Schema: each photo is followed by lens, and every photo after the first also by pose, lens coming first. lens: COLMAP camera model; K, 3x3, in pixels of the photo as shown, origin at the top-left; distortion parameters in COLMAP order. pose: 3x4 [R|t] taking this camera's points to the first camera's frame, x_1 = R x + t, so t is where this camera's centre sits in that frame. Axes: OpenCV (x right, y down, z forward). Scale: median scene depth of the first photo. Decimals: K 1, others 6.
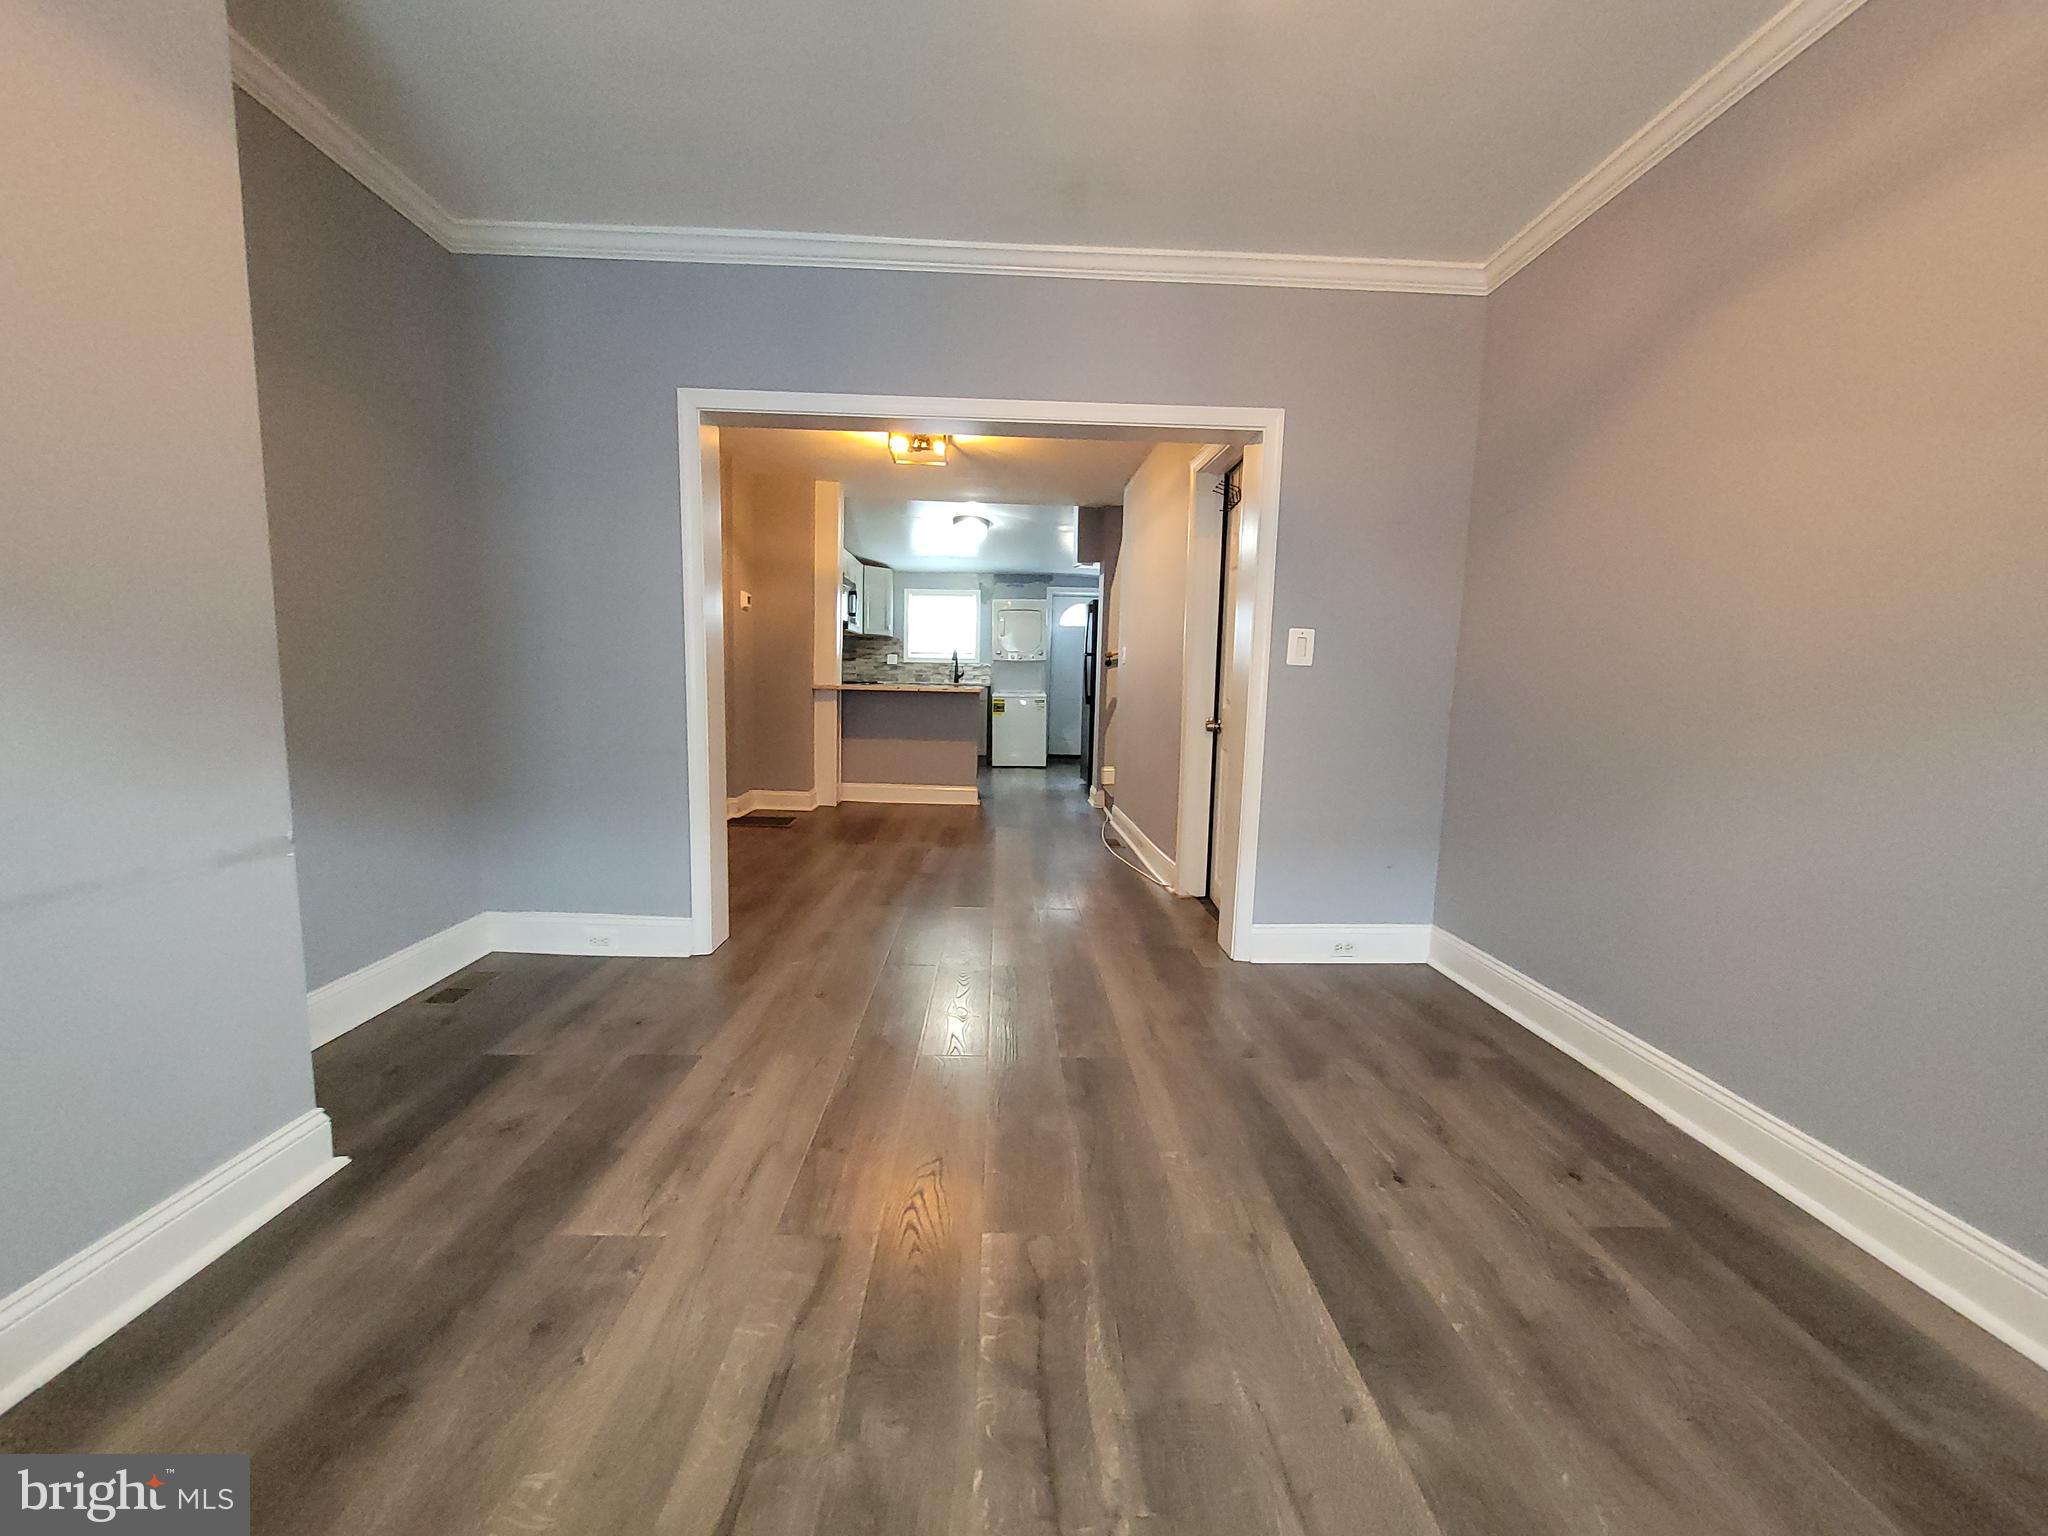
lens RADIAL K [[800.0, 0, 1023.5], [0, 800.0, 770.6], [0, 0, 1]] dist [-0.002507, -0.000031]
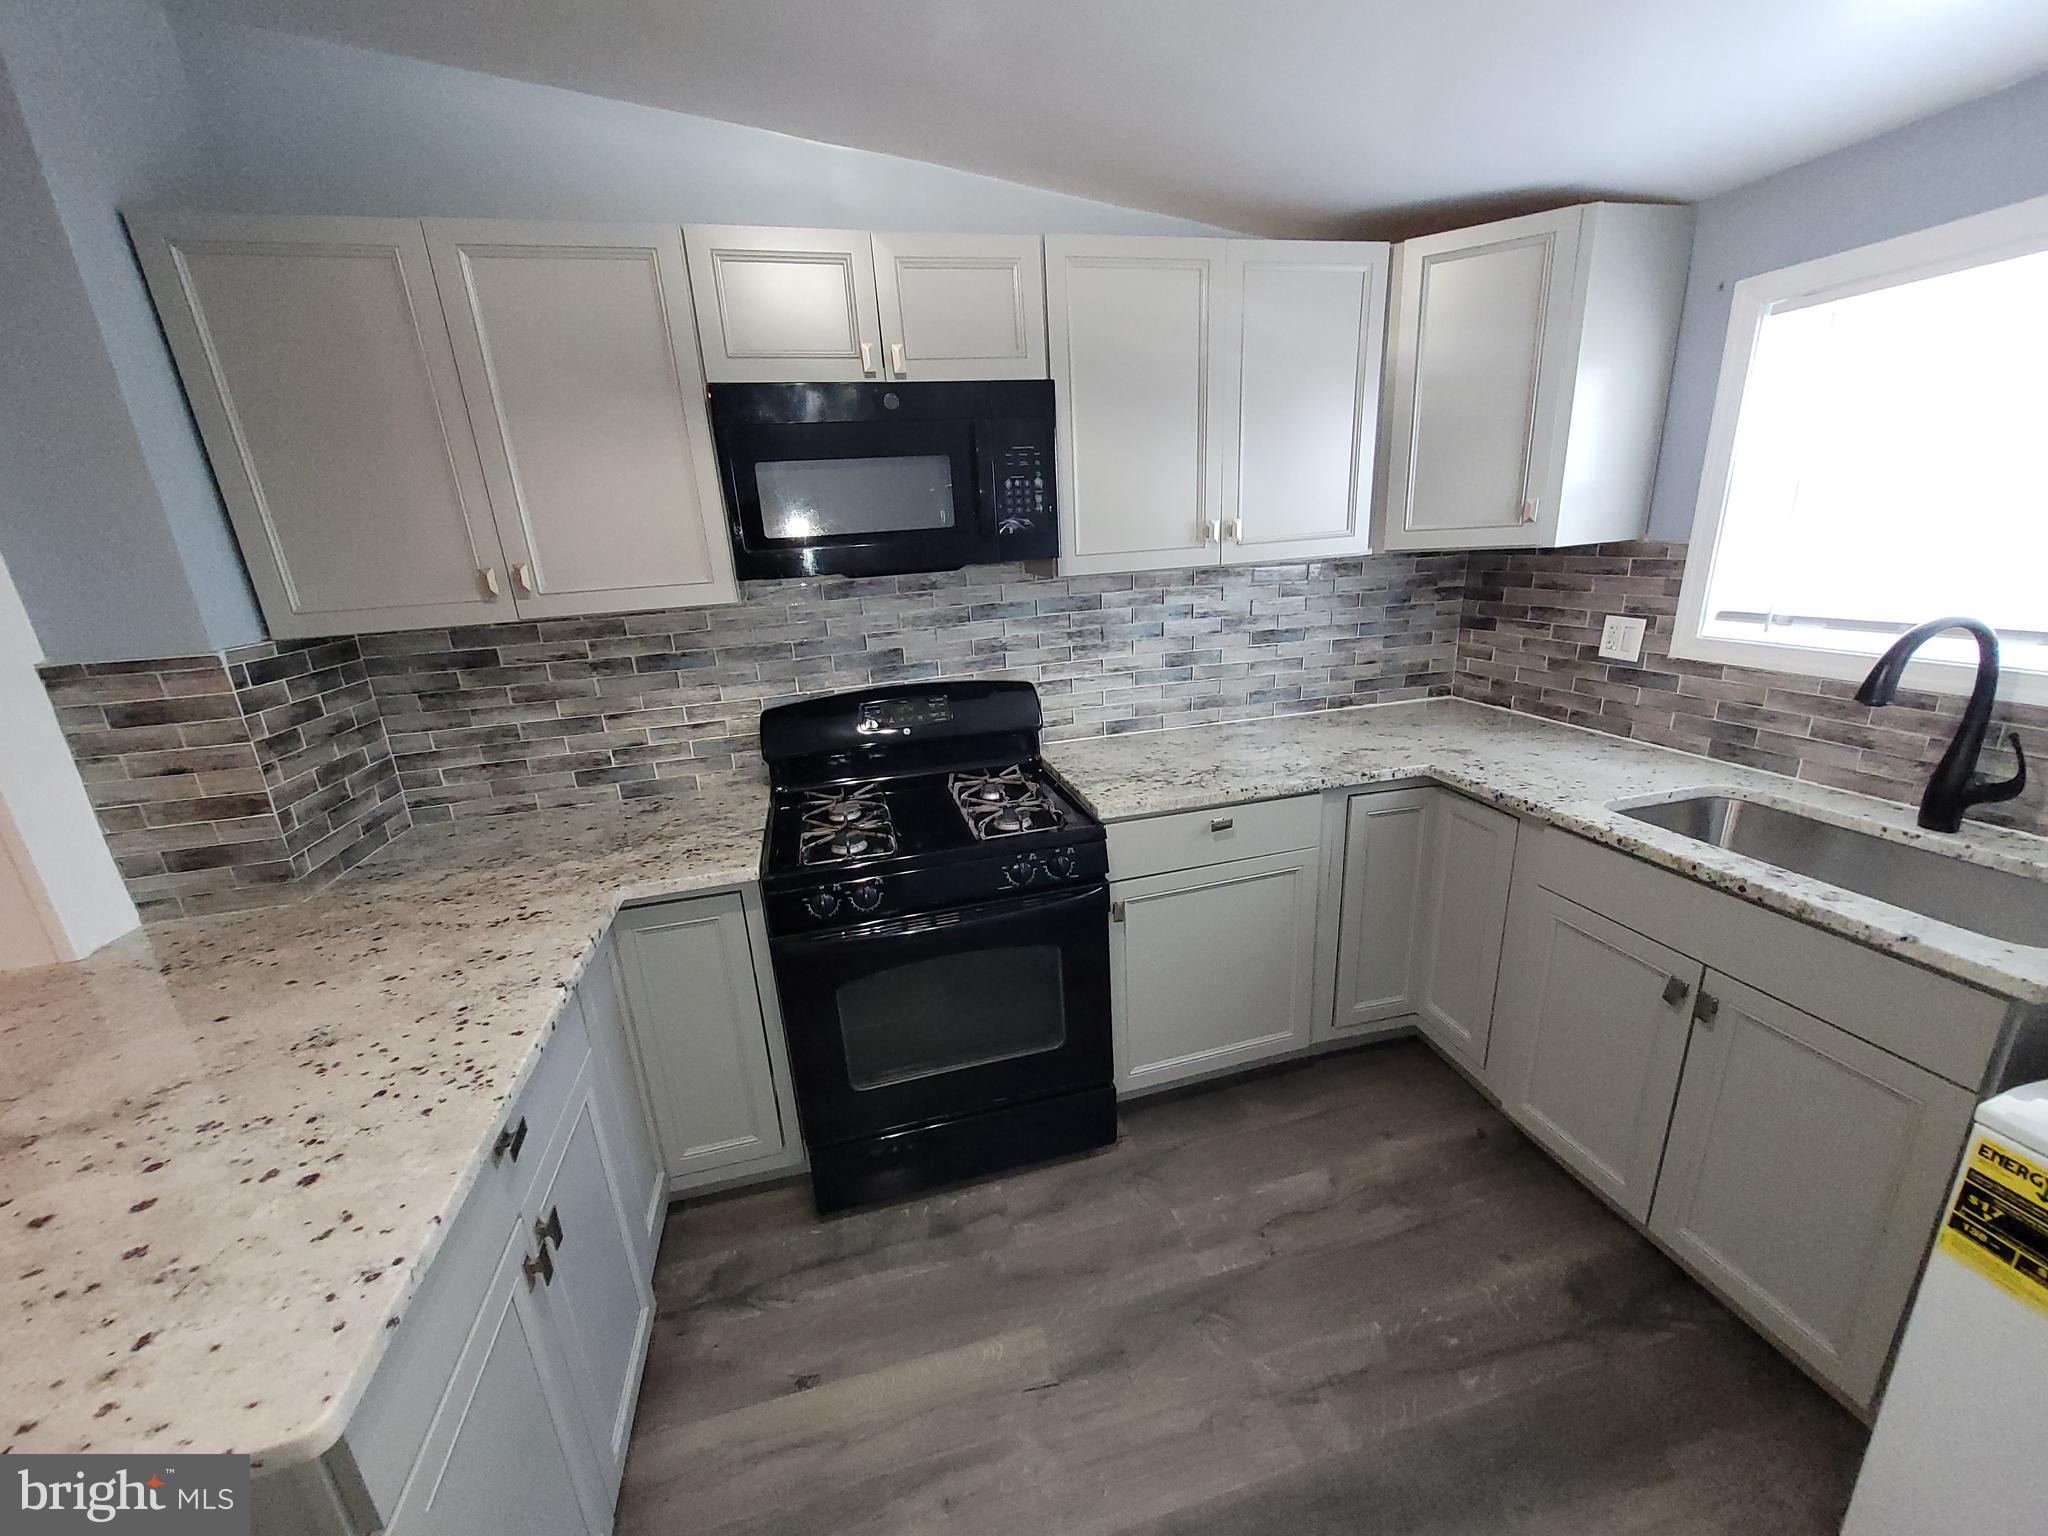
lens RADIAL K [[800.0, 0, 1023.5], [0, 800.0, 770.6], [0, 0, 1]] dist [-0.002507, -0.000031]
pose [[0.214631, 0.252488, -0.943495, 0.025266], [-0.045403, 0.967543, 0.248595, -0.152069], [0.975639, -0.010519, 0.219129, 0.782390]]
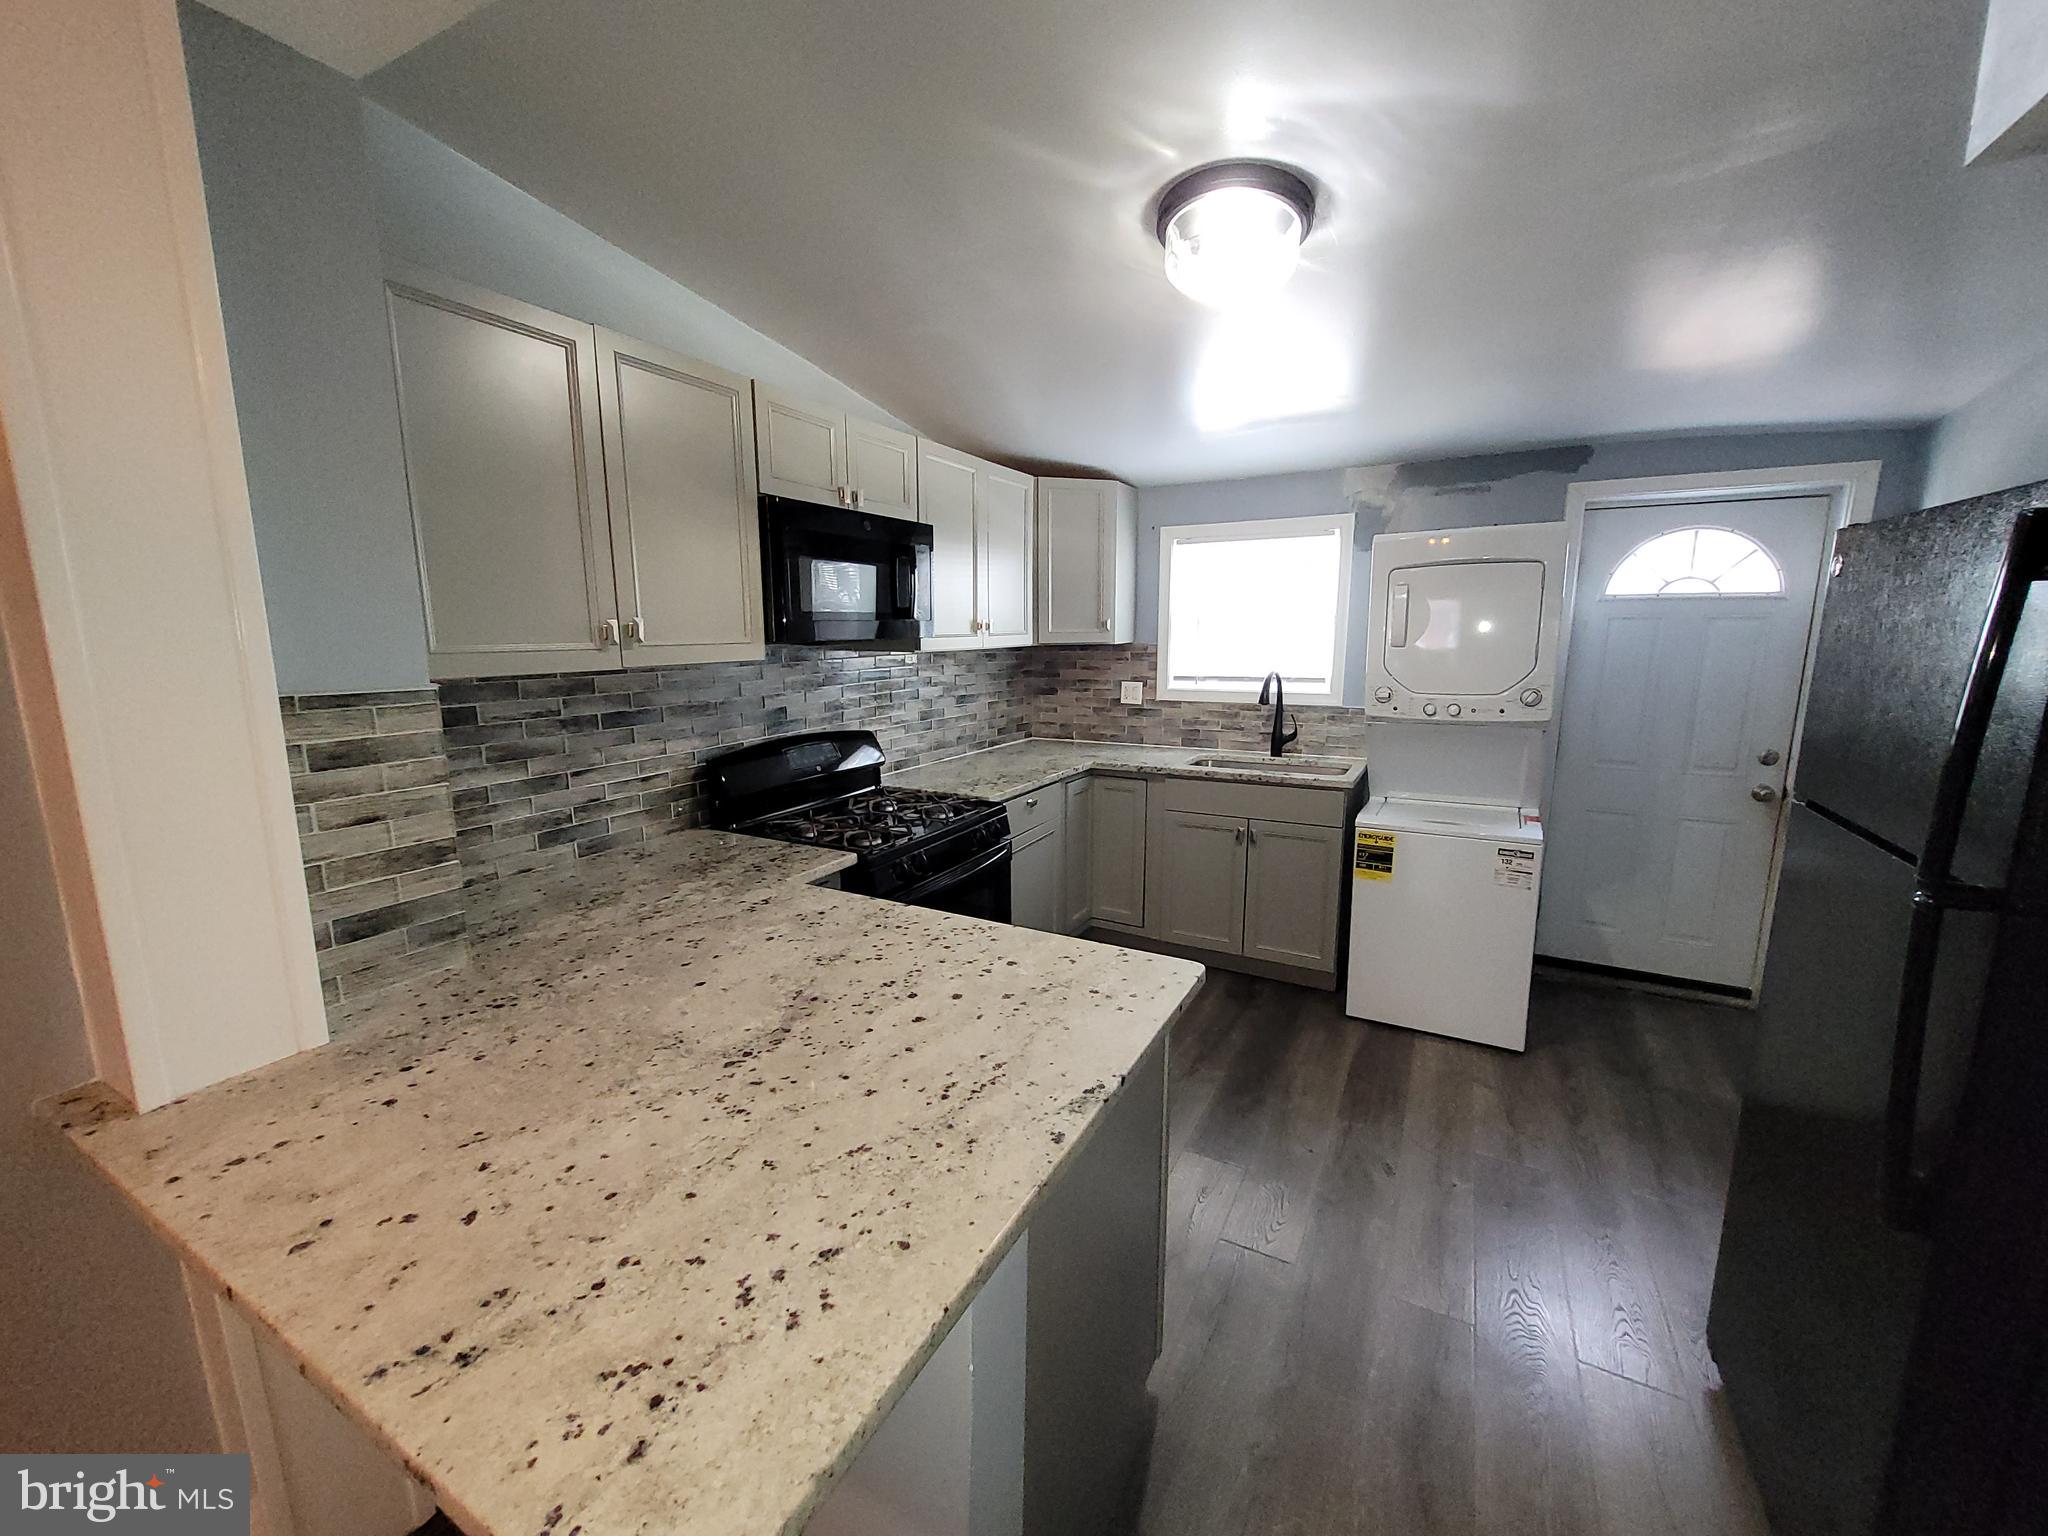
lens RADIAL K [[800.0, 0, 1023.5], [0, 800.0, 770.6], [0, 0, 1]] dist [-0.002507, -0.000031]
pose [[0.860643, 0.062048, -0.505415, 0.008943], [-0.029423, 0.996950, 0.072290, -0.127011], [0.508358, -0.047345, 0.859843, 0.591312]]
